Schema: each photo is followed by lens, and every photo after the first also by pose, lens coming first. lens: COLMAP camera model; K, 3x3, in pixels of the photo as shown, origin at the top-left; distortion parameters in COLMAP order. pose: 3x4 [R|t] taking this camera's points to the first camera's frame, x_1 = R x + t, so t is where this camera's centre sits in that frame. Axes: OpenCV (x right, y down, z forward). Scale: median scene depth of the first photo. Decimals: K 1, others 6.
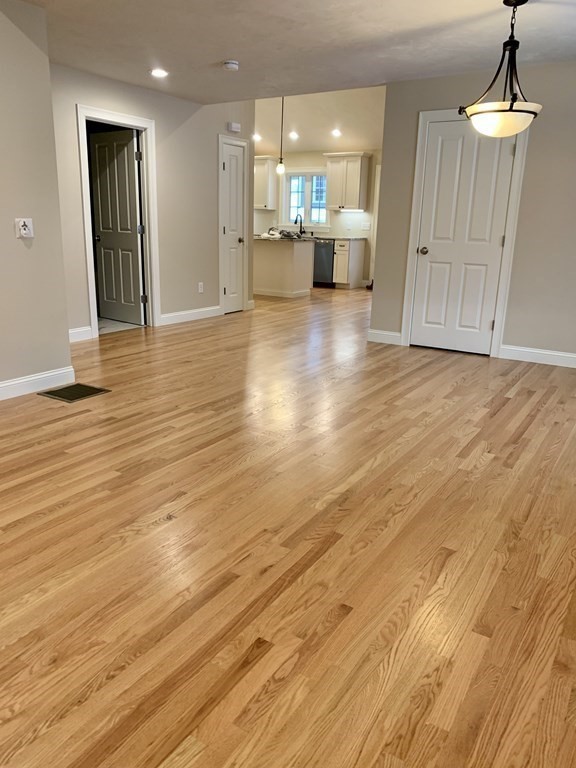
lens RADIAL K [[590.5, 0, 284.8], [0, 590.5, 384.7], [0, 0, 1]] dist [0.039204, -0.025867]
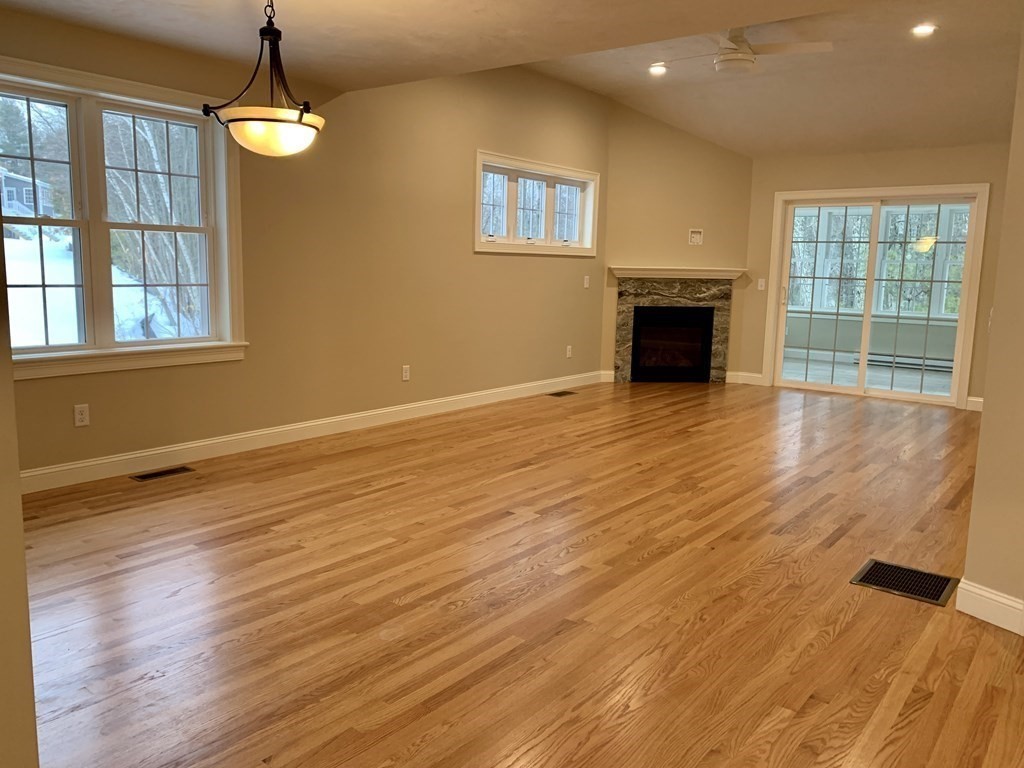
lens RADIAL K [[787.3, 0, 512.3], [0, 787.3, 384.2], [0, 0, 1]] dist [0.039204, -0.025867]
pose [[-0.994388, -0.059671, 0.087360, -0.018297], [-0.019049, 0.913248, 0.406959, -0.568337], [-0.104065, 0.403012, -0.909259, 1.973742]]
